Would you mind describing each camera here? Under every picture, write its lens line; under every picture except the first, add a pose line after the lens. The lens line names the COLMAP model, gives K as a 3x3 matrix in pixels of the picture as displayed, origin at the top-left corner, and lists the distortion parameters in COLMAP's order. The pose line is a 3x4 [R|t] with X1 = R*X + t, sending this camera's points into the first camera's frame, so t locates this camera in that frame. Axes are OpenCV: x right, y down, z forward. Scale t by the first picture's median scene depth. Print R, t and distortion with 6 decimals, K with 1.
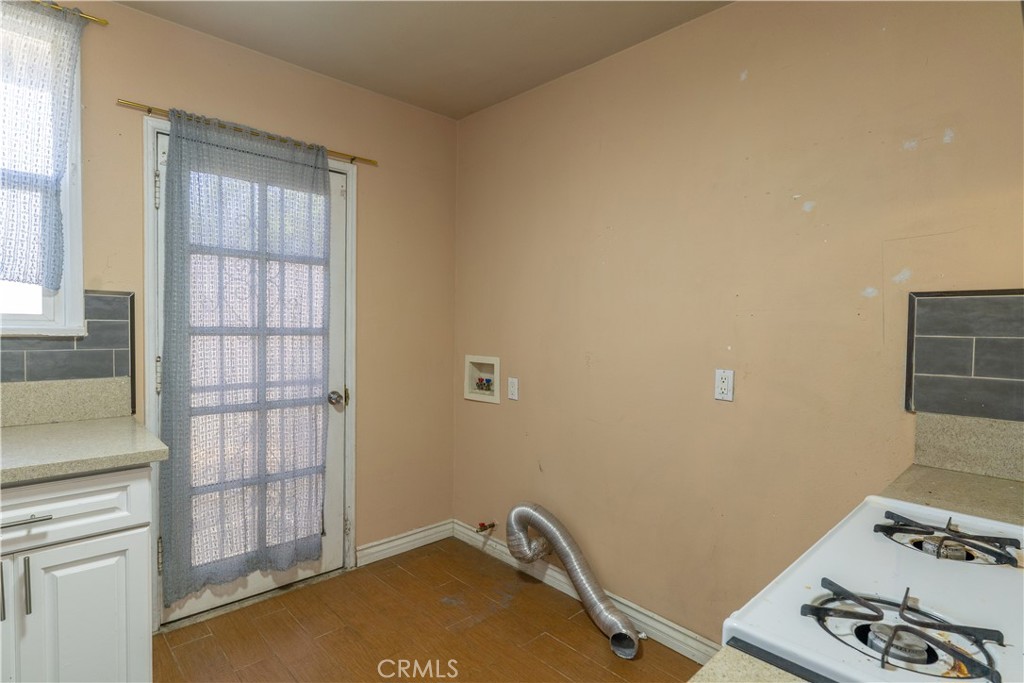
lens RADIAL K [[523.6, 0, 503.6], [0, 523.6, 344.8], [0, 0, 1]] dist [-0.007139, 0.005546]
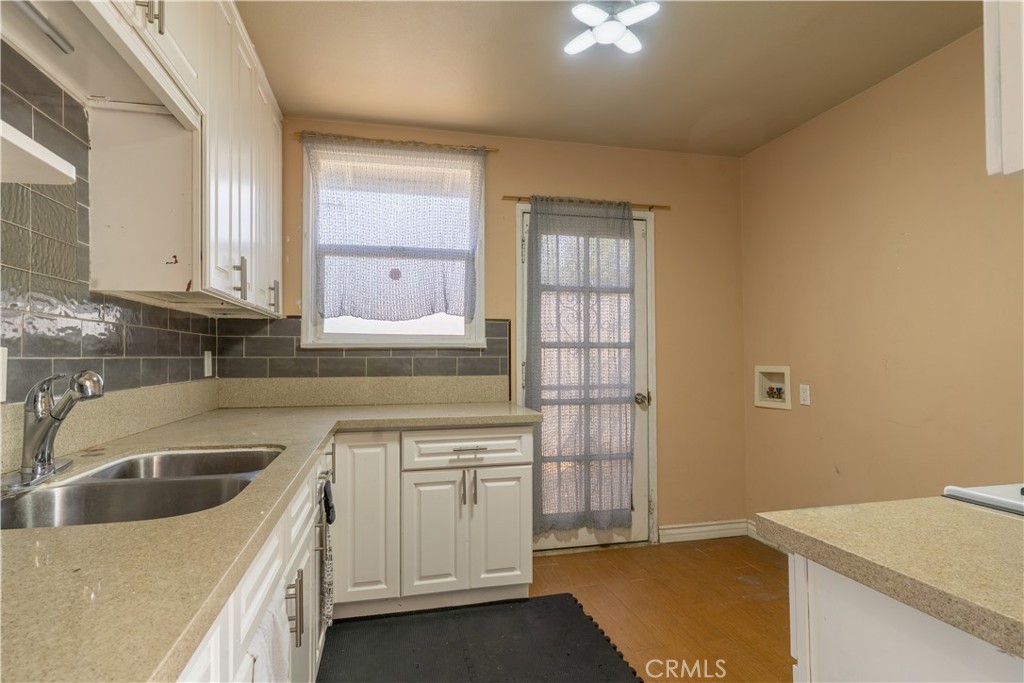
lens RADIAL K [[523.6, 0, 507.6], [0, 523.6, 346.5], [0, 0, 1]] dist [-0.007139, 0.005546]
pose [[0.869623, -0.031831, -0.492689, 0.023296], [0.000141, 0.997935, -0.064226, 0.066735], [0.493716, 0.055783, 0.867832, -0.275547]]
